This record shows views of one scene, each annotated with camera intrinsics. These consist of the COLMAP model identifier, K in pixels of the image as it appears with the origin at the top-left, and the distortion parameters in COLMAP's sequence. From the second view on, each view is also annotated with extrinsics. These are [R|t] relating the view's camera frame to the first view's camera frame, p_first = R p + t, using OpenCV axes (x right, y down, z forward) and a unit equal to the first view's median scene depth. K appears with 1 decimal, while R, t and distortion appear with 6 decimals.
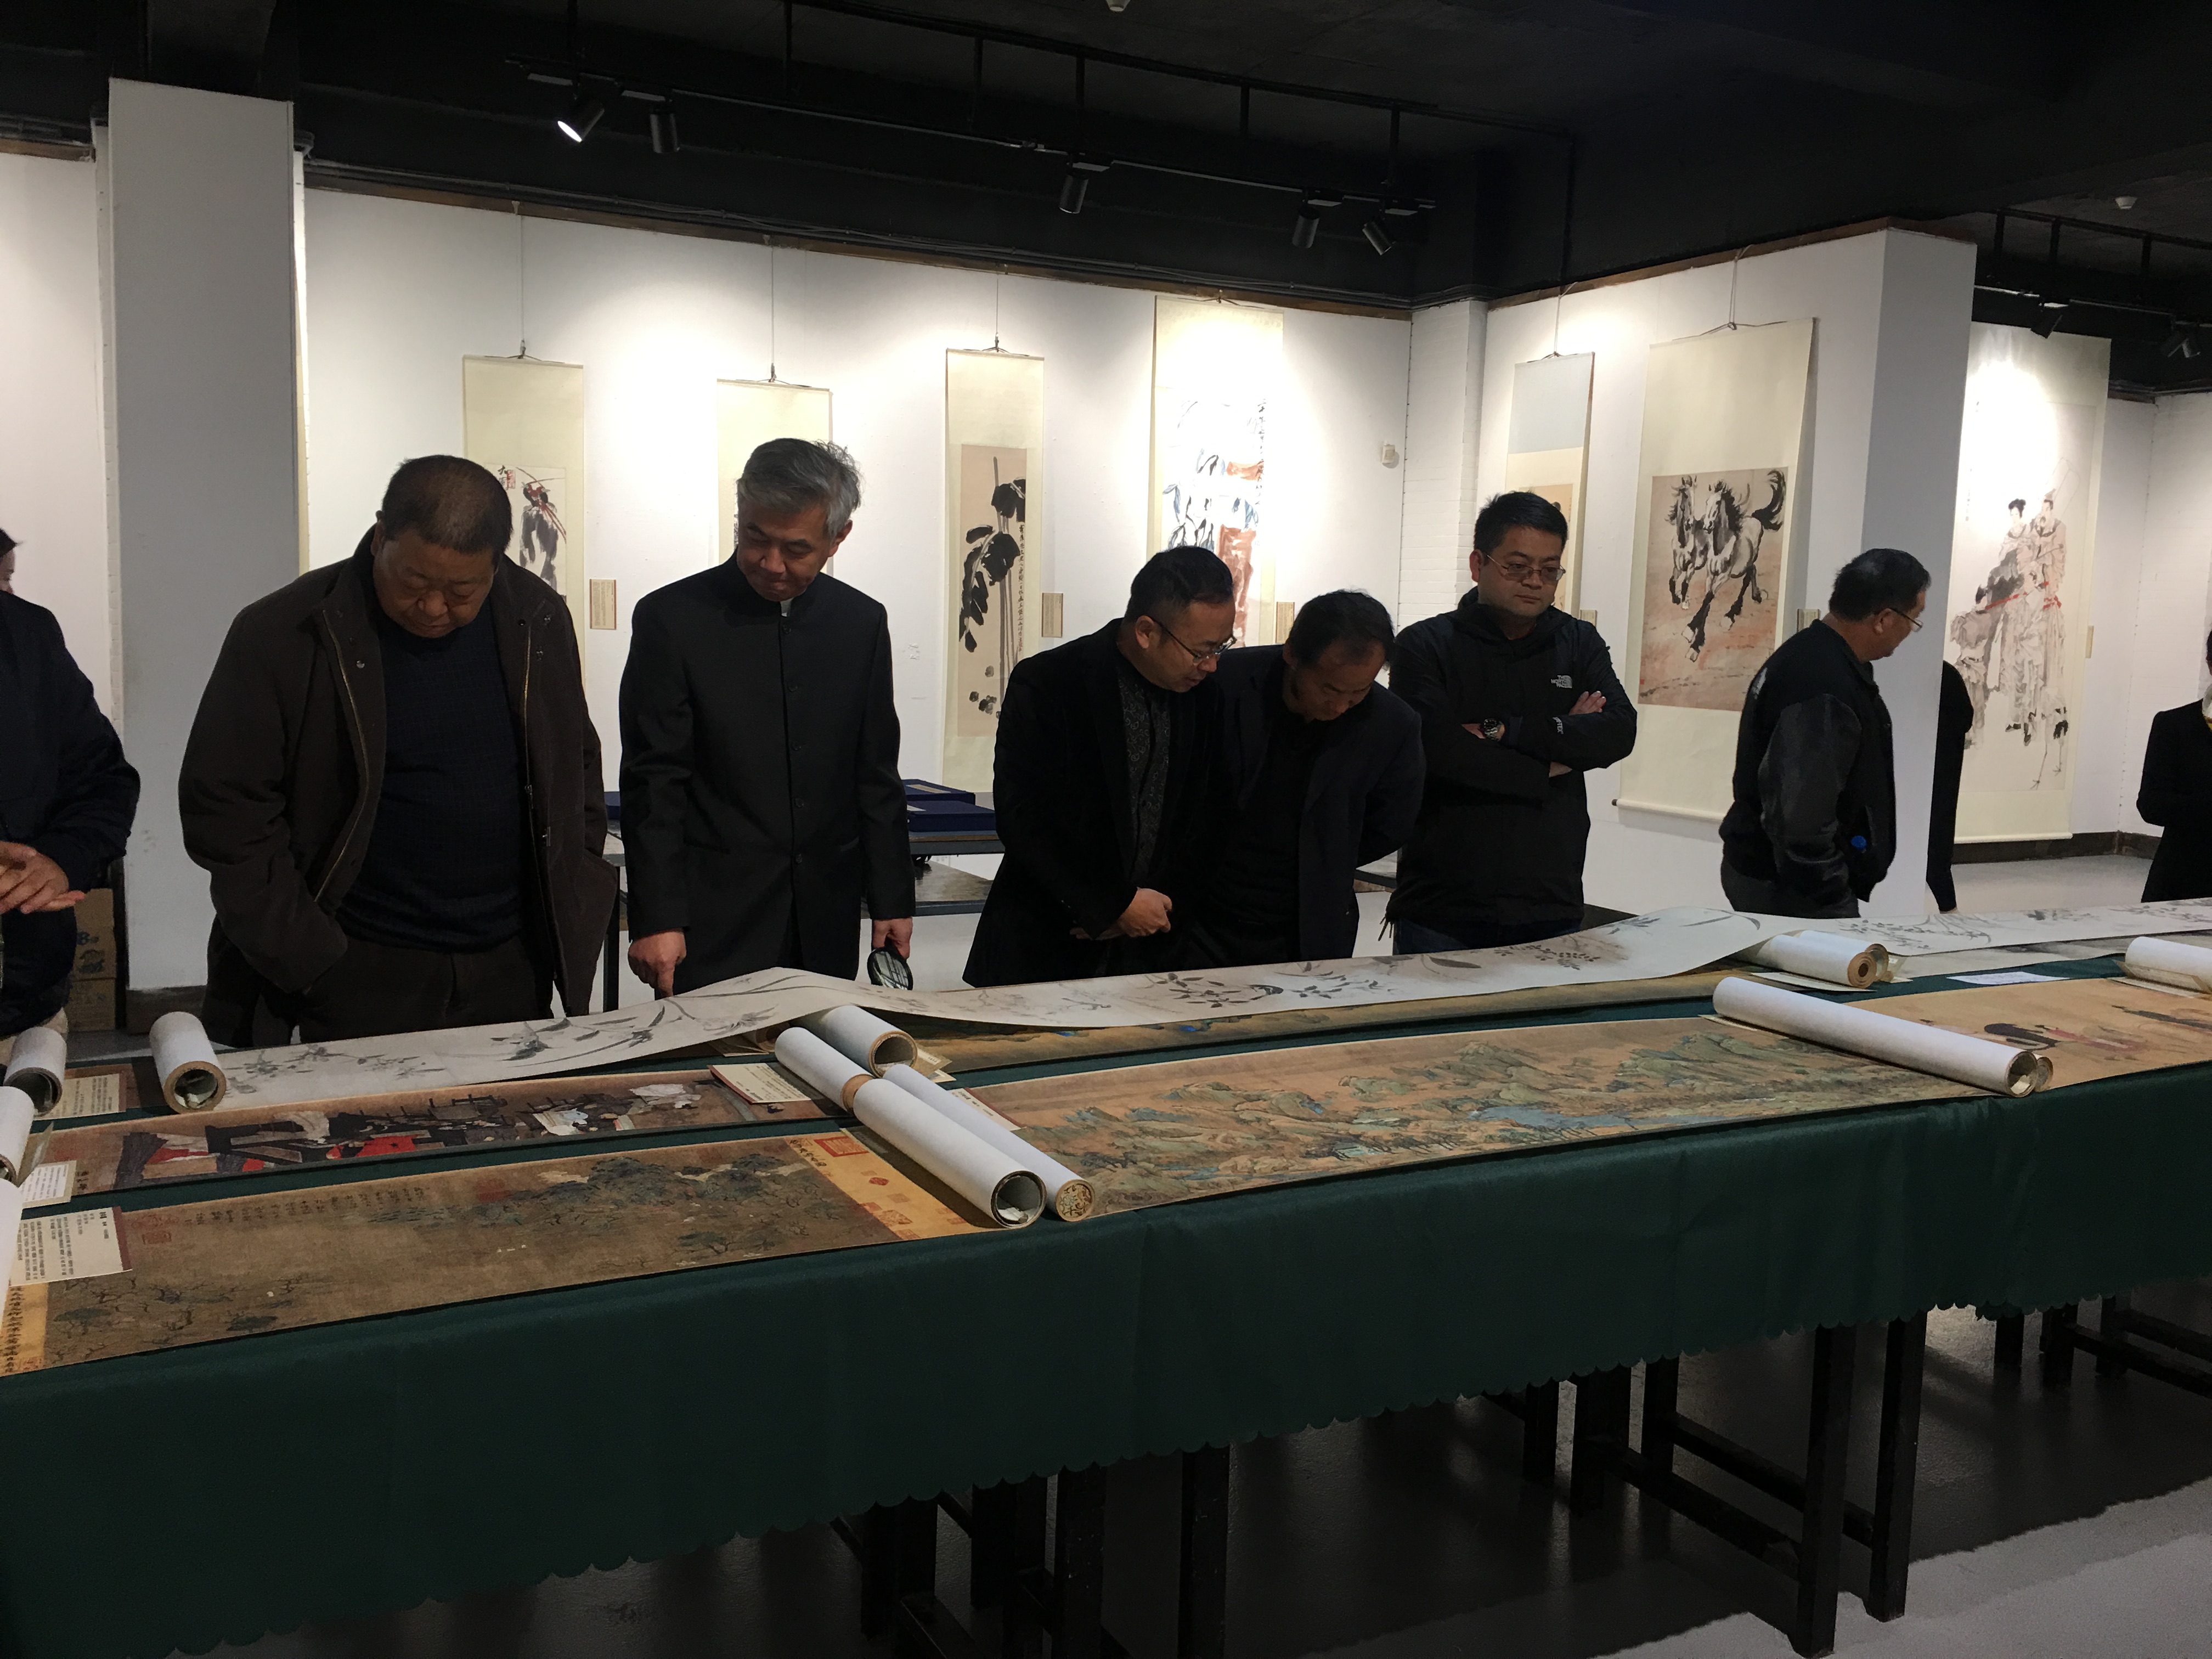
lens RADIAL K [[1877.3, 0, 1107.9], [0, 1877.3, 829.8], [0, 0, 1]] dist [0.007435, 0.007450]
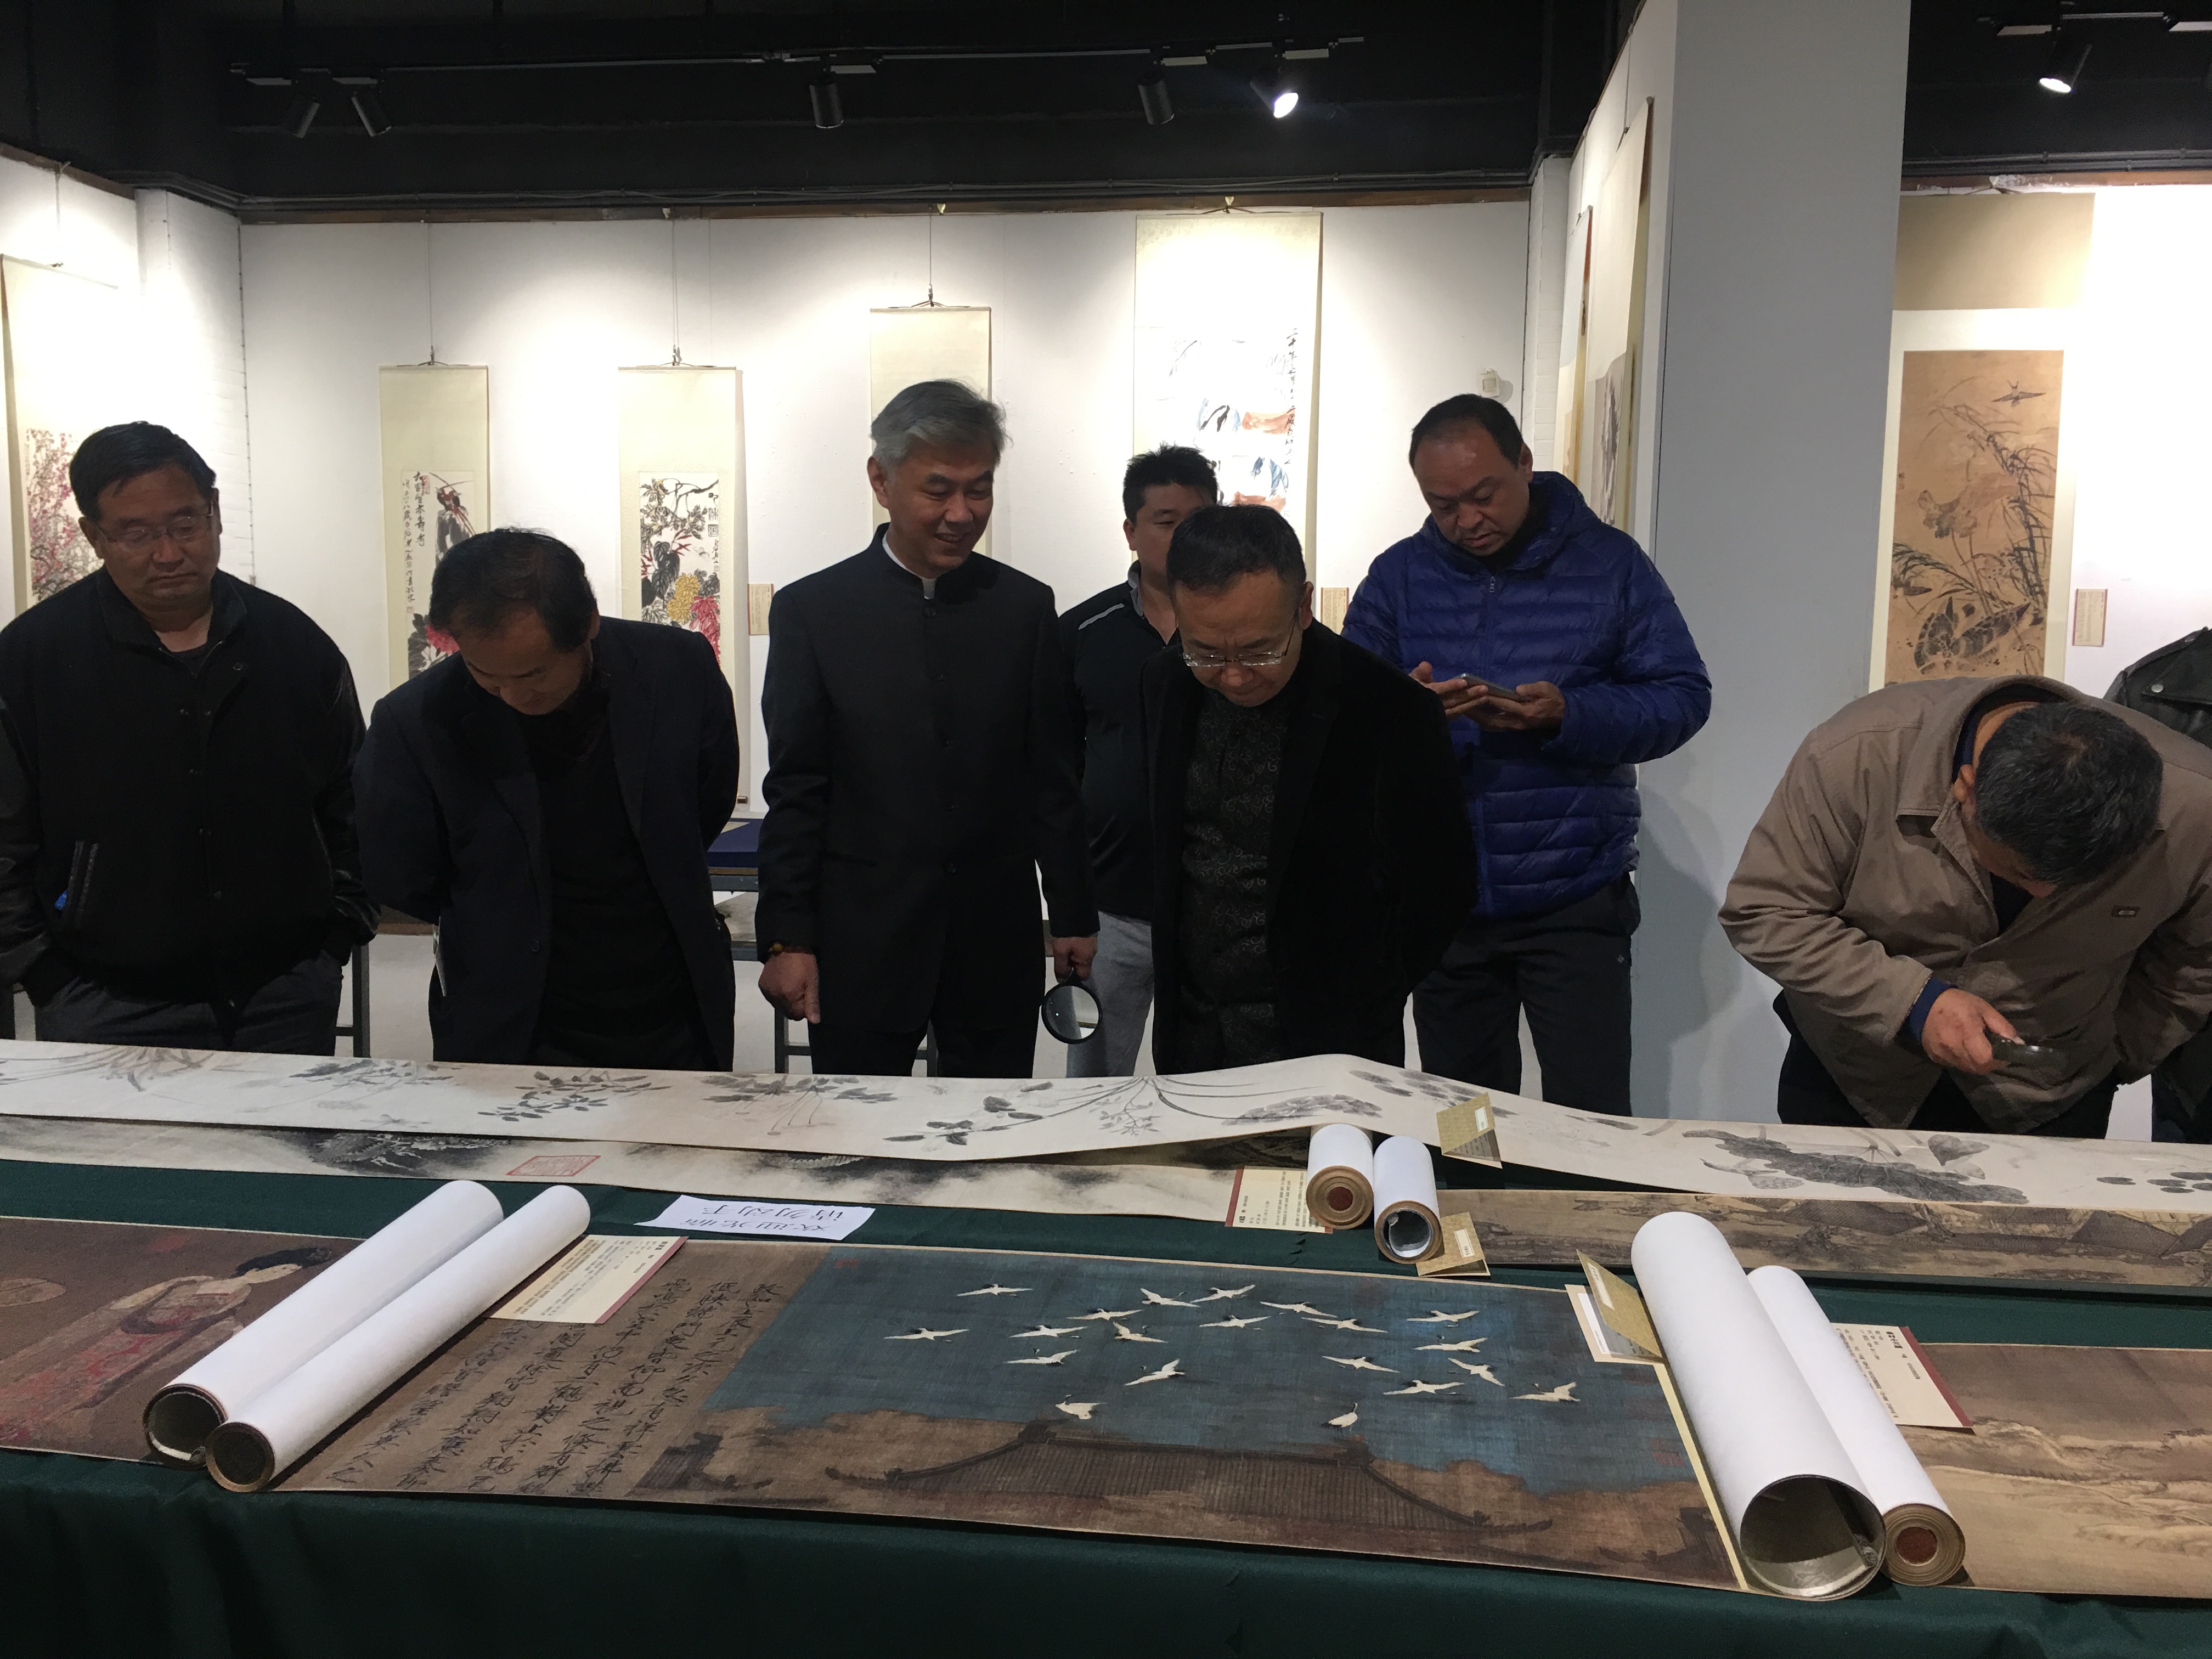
lens RADIAL K [[1877.3, 0, 1107.1], [0, 1877.3, 827.8], [0, 0, 1]] dist [0.007435, 0.007450]
pose [[0.818472, 0.049821, -0.572382, 0.539663], [-0.050771, 0.998608, 0.014321, -0.032573], [0.572298, 0.017339, 0.819862, 0.357674]]
